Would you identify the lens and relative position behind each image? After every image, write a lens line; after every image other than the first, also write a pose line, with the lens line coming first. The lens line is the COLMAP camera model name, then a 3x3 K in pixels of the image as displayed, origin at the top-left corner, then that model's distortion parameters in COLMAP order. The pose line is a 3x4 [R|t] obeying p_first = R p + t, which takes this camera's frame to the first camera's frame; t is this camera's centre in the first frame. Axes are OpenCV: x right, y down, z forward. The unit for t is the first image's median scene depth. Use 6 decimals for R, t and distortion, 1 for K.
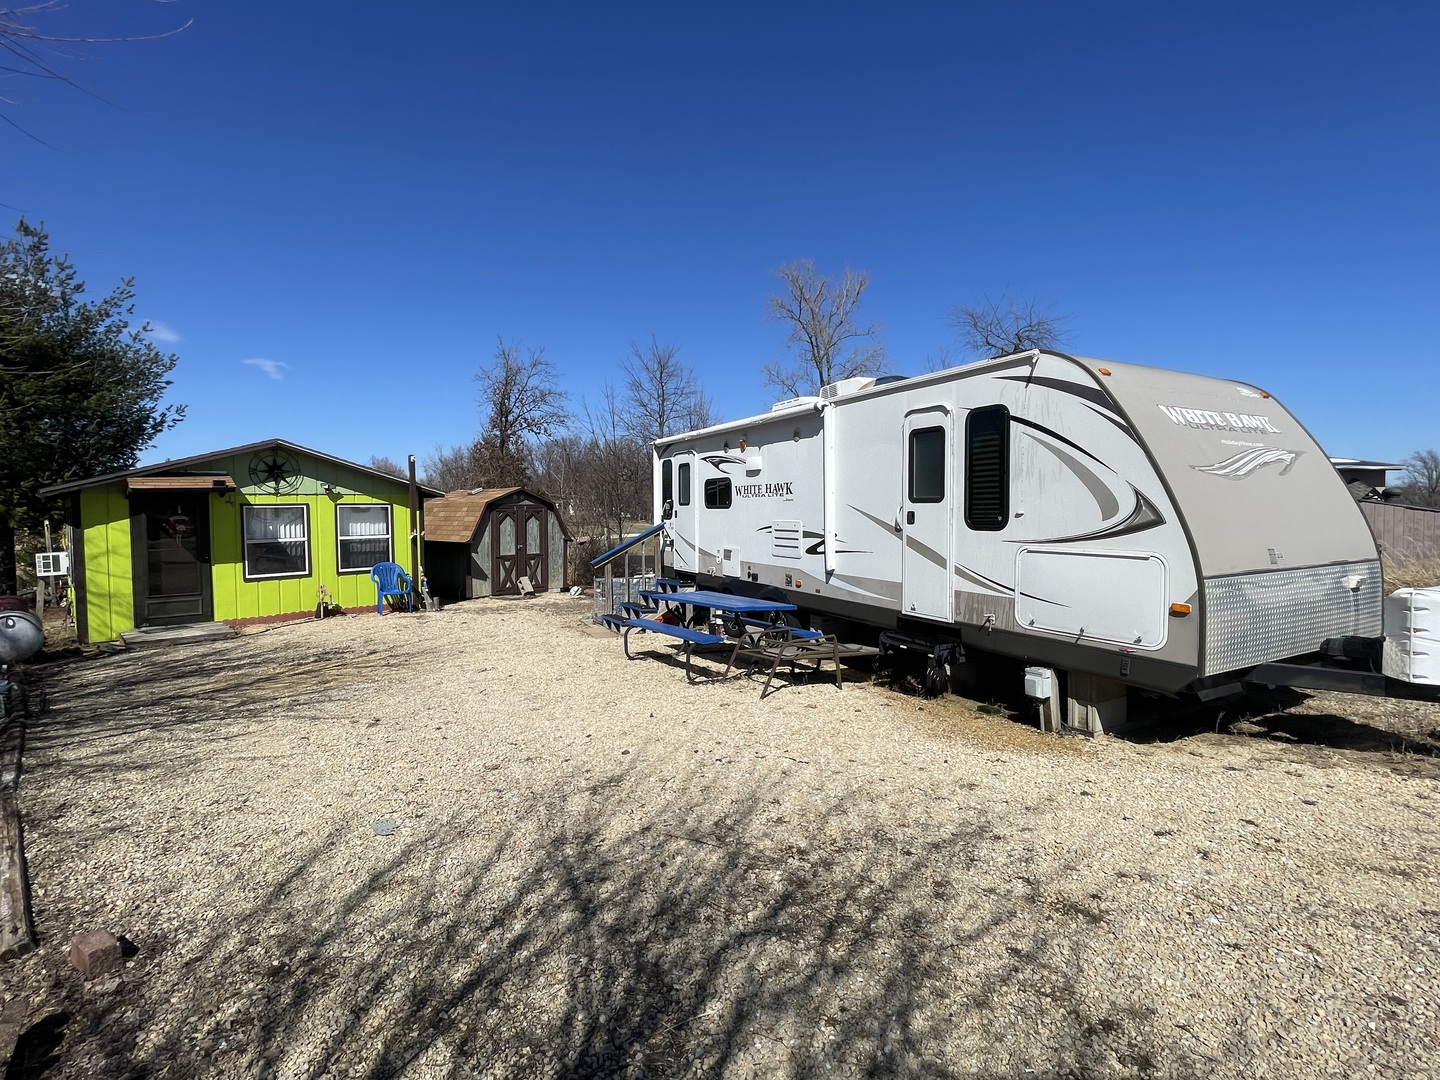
lens RADIAL K [[654.3, 0, 715.3], [0, 654.3, 538.5], [0, 0, 1]] dist [-0.020466, -0.000197]
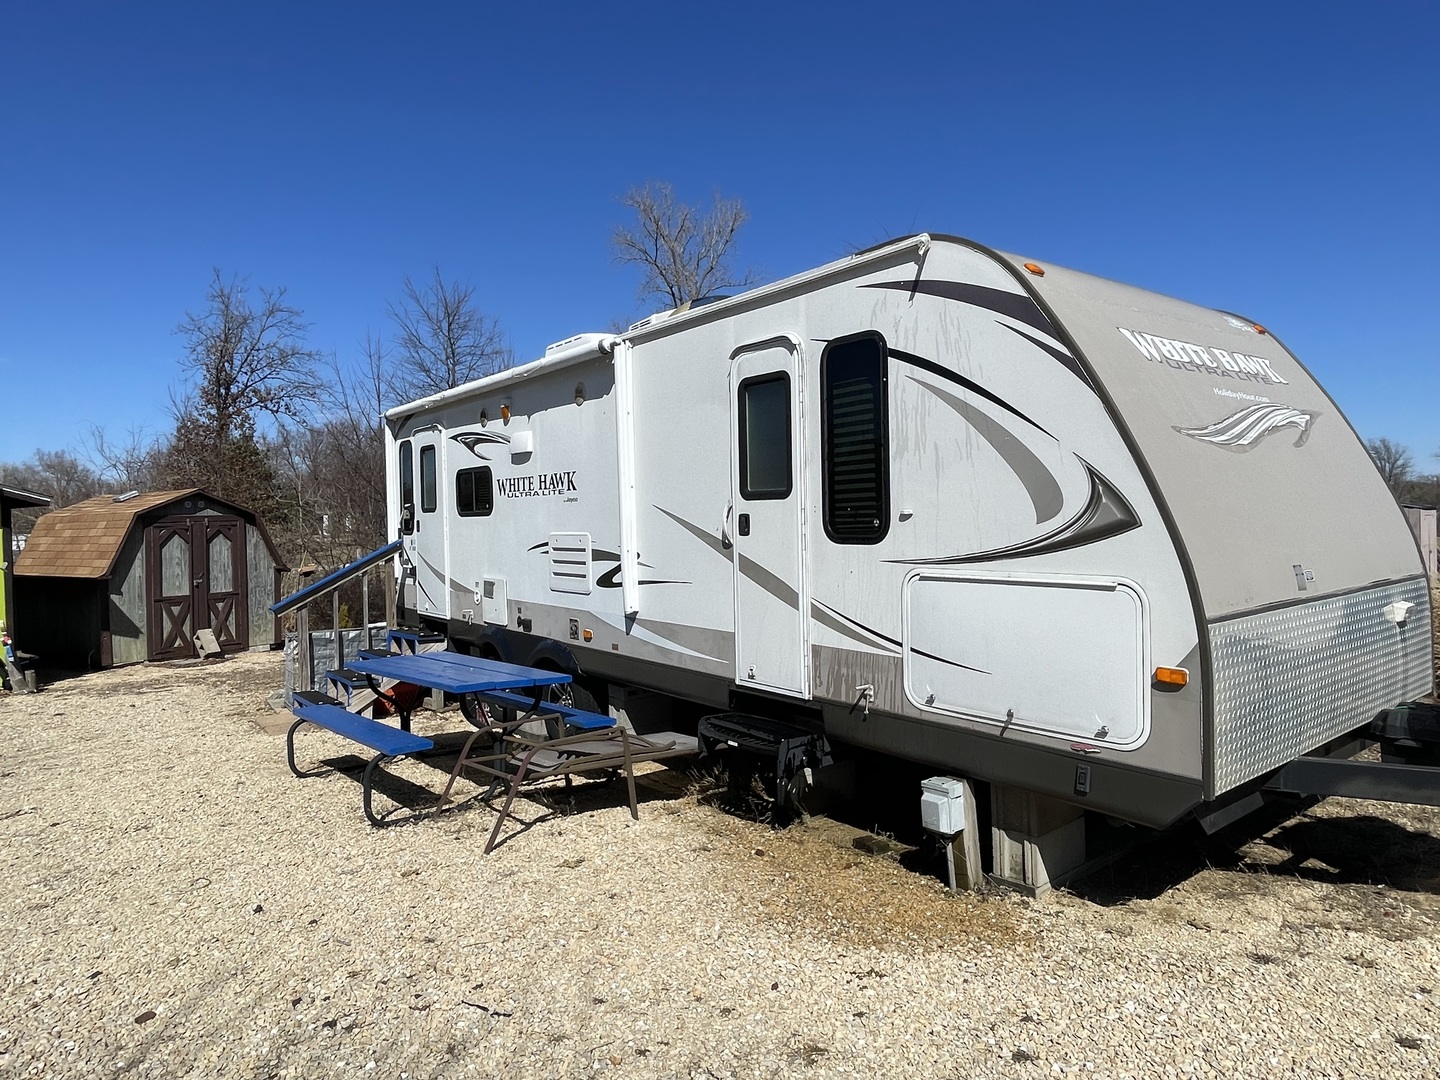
lens RADIAL K [[883.5, 0, 720.0], [0, 883.5, 540.0], [0, 0, 1]] dist [0.003173, -0.030839]
pose [[0.981688, -0.019347, 0.189510, 0.130959], [0.023143, 0.999573, -0.017840, -0.003938], [-0.189084, 0.021900, 0.981717, 0.217553]]
